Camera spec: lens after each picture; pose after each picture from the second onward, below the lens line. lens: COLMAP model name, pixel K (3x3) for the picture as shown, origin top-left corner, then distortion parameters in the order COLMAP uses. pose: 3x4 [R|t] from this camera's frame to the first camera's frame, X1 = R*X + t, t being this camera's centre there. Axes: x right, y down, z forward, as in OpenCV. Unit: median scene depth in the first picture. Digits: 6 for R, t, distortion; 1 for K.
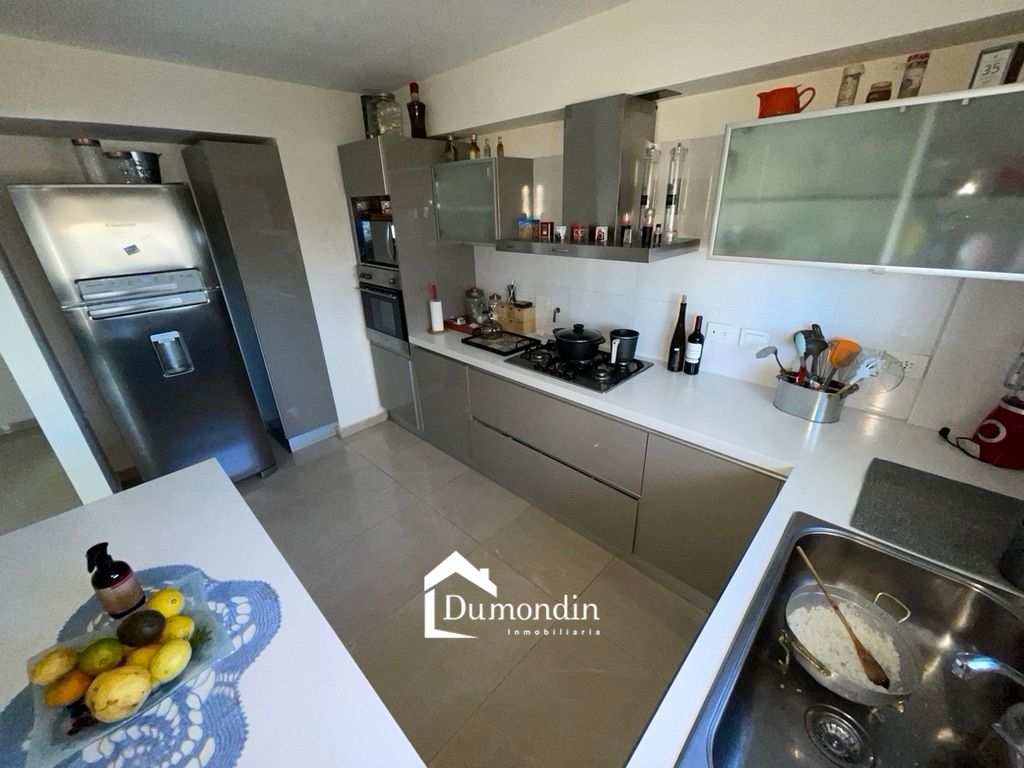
lens RADIAL K [[409.9, 0, 512.0], [0, 409.9, 384.0], [0, 0, 1]] dist [-0.010141, 0.000332]
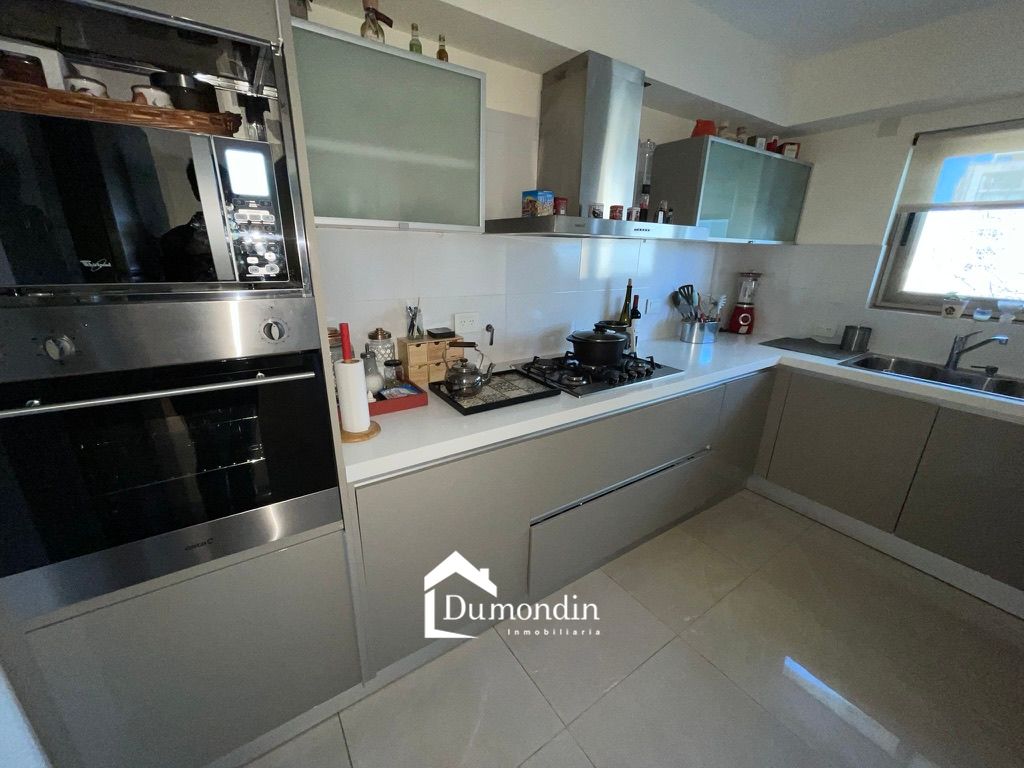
lens RADIAL K [[409.9, 0, 512.0], [0, 409.9, 384.0], [0, 0, 1]] dist [-0.010141, 0.000332]
pose [[0.200965, -0.273442, 0.940661, -0.593549], [0.365826, 0.911729, 0.186876, -0.216048], [-0.908727, 0.306562, 0.283258, 0.817253]]
